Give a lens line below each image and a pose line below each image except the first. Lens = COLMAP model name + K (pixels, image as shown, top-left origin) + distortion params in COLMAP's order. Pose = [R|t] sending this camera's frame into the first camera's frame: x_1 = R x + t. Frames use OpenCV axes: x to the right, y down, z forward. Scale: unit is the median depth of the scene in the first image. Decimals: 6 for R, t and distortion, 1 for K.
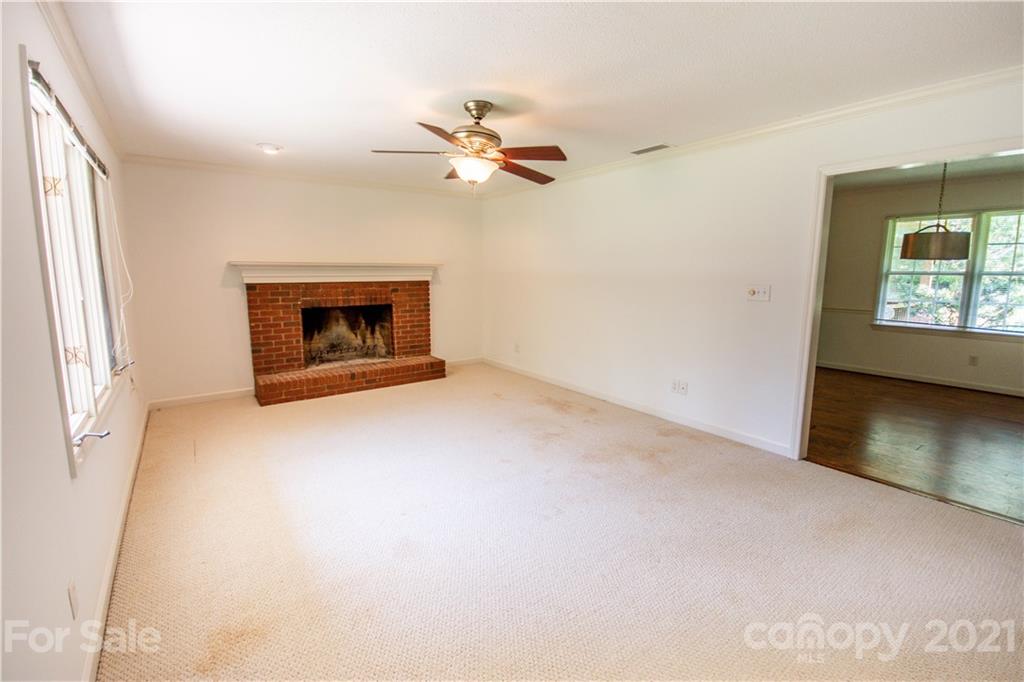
lens RADIAL K [[450.5, 0, 512.7], [0, 450.5, 334.3], [0, 0, 1]] dist [-0.000145, -0.004976]
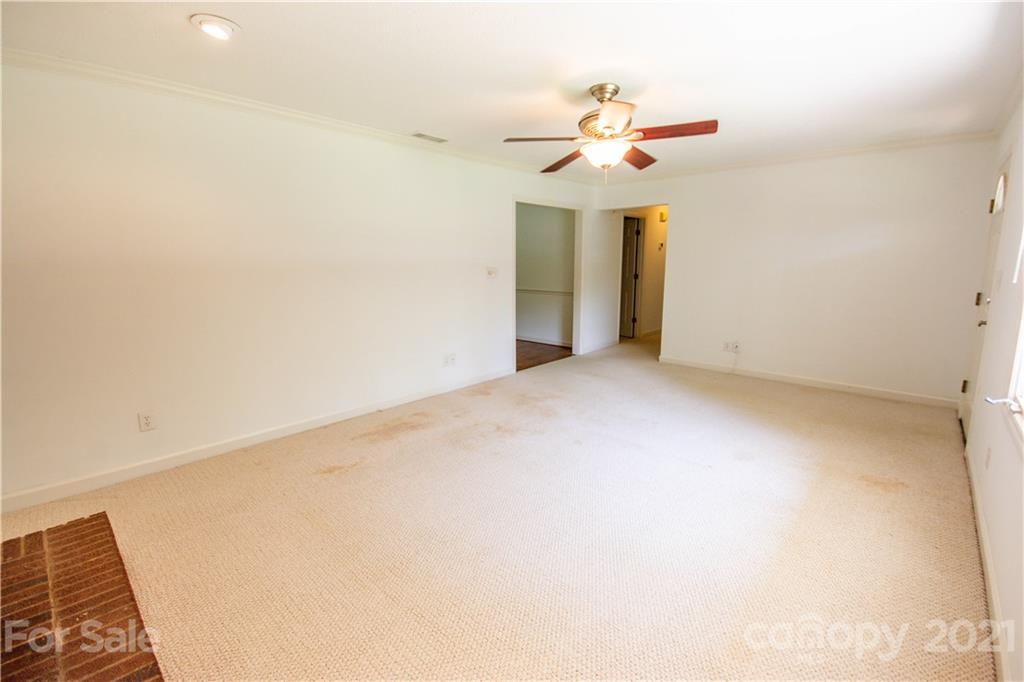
lens RADIAL K [[450.5, 0, 512.7], [0, 450.5, 334.3], [0, 0, 1]] dist [-0.000145, -0.004976]
pose [[-0.192263, -0.167764, 0.966897, -0.807908], [0.140636, 0.970398, 0.196337, -0.157688], [-0.971214, 0.173729, -0.162978, 1.082120]]
